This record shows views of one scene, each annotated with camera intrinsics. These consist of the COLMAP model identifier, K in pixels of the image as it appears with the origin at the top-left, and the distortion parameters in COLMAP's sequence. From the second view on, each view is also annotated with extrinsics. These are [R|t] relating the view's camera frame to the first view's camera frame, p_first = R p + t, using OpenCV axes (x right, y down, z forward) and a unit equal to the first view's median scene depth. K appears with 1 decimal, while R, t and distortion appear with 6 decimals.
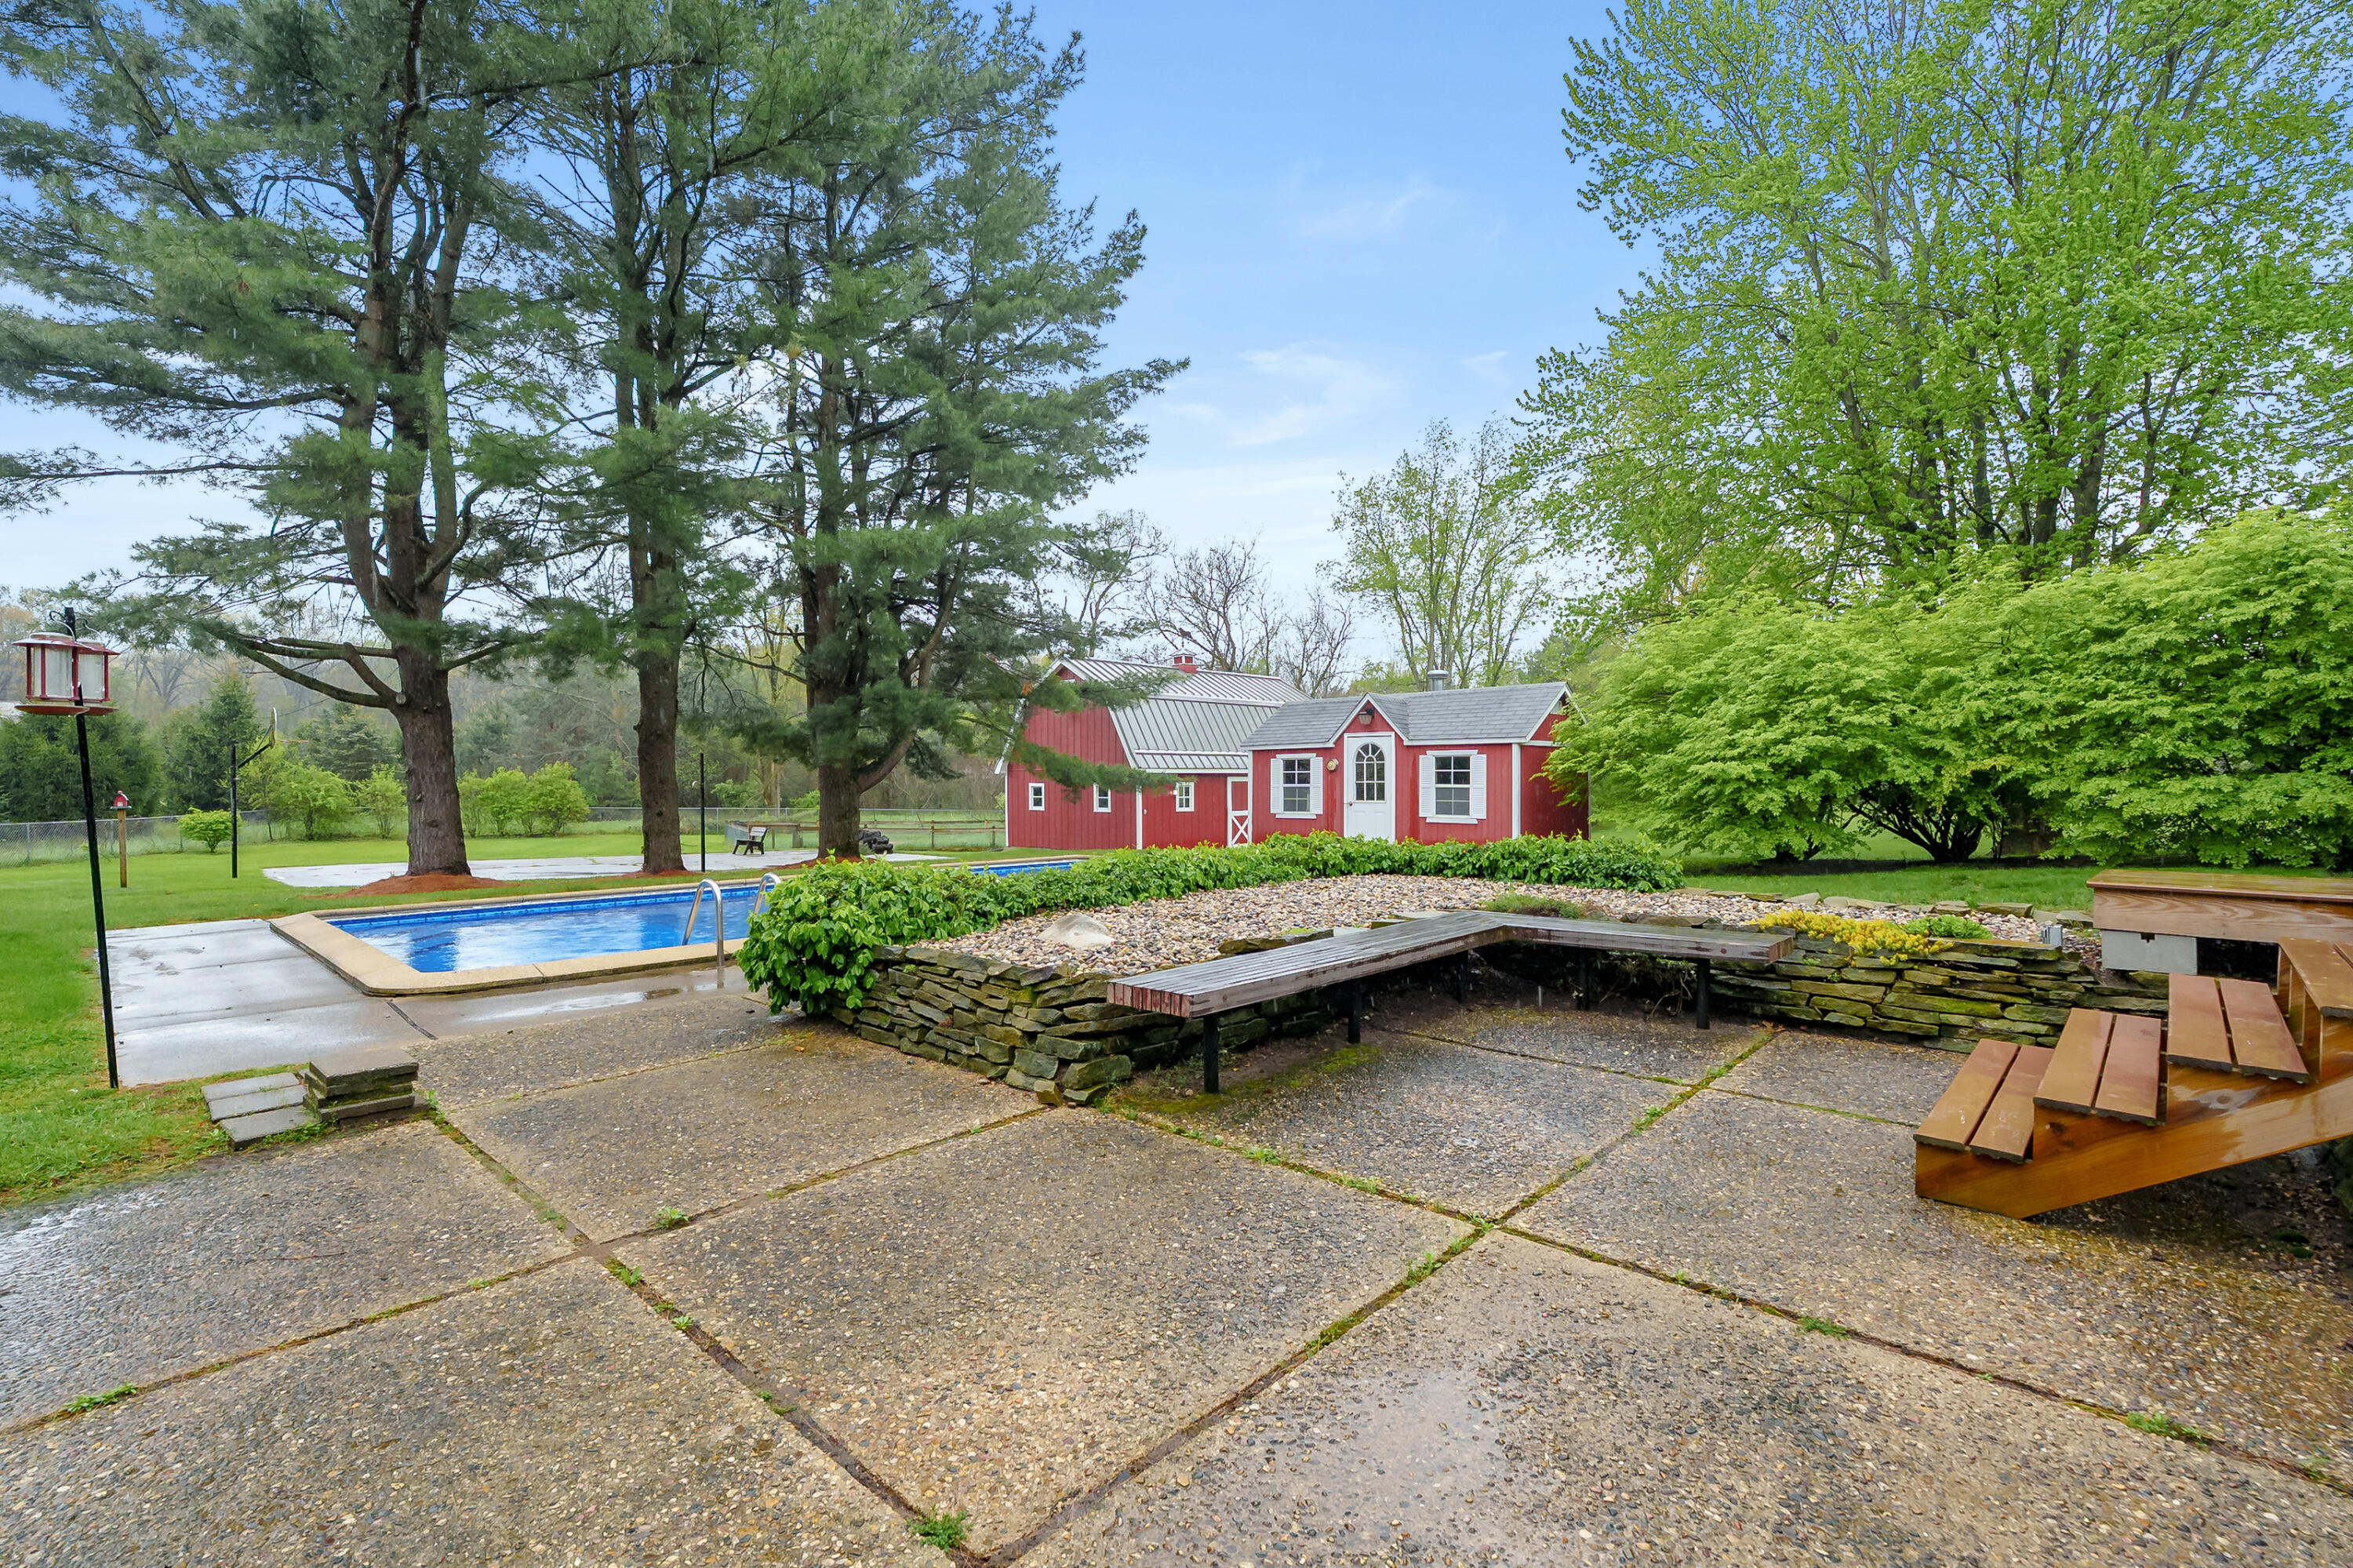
lens RADIAL K [[1066.5, 0, 1184.2], [0, 1066.5, 778.1], [0, 0, 1]] dist [-0.004053, -0.000547]
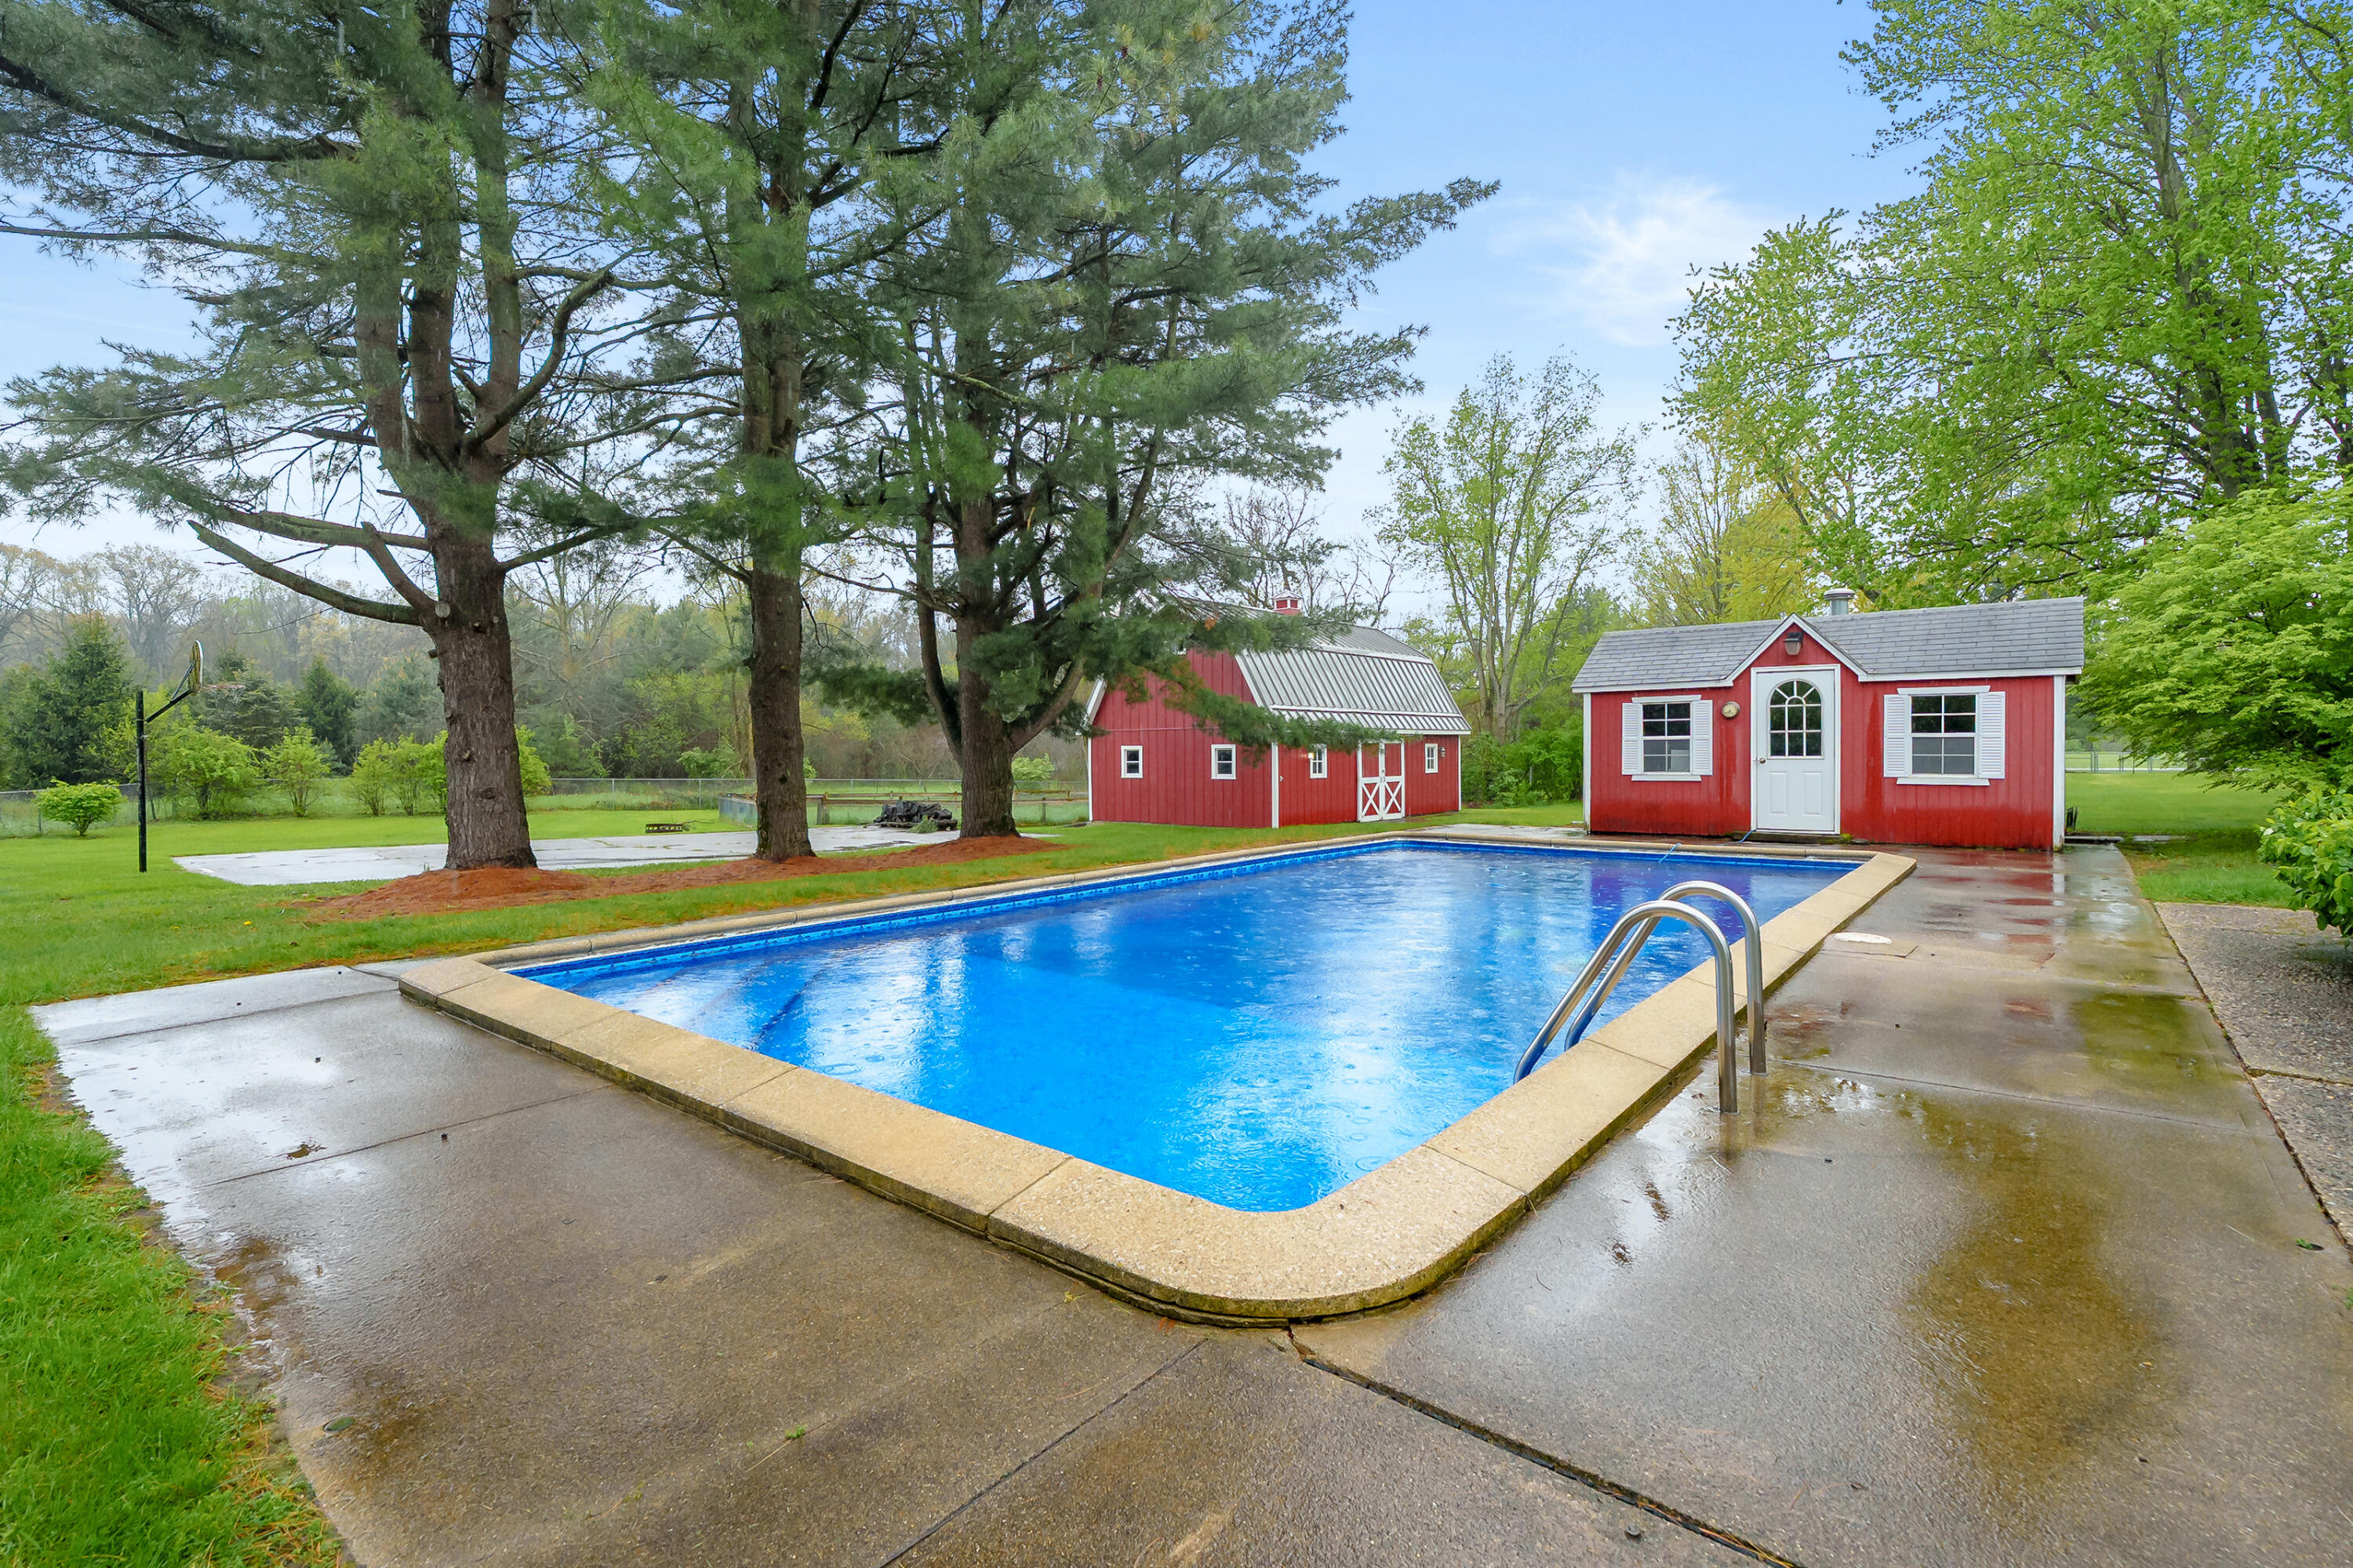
lens RADIAL K [[1070.3, 0, 1176.3], [0, 1070.3, 758.5], [0, 0, 1]] dist [-0.003736, 0.000395]
pose [[0.996864, -0.002983, 0.079082, -0.308200], [0.002416, 0.999971, 0.007265, 0.015419], [-0.079101, -0.007051, 0.996842, 0.267806]]
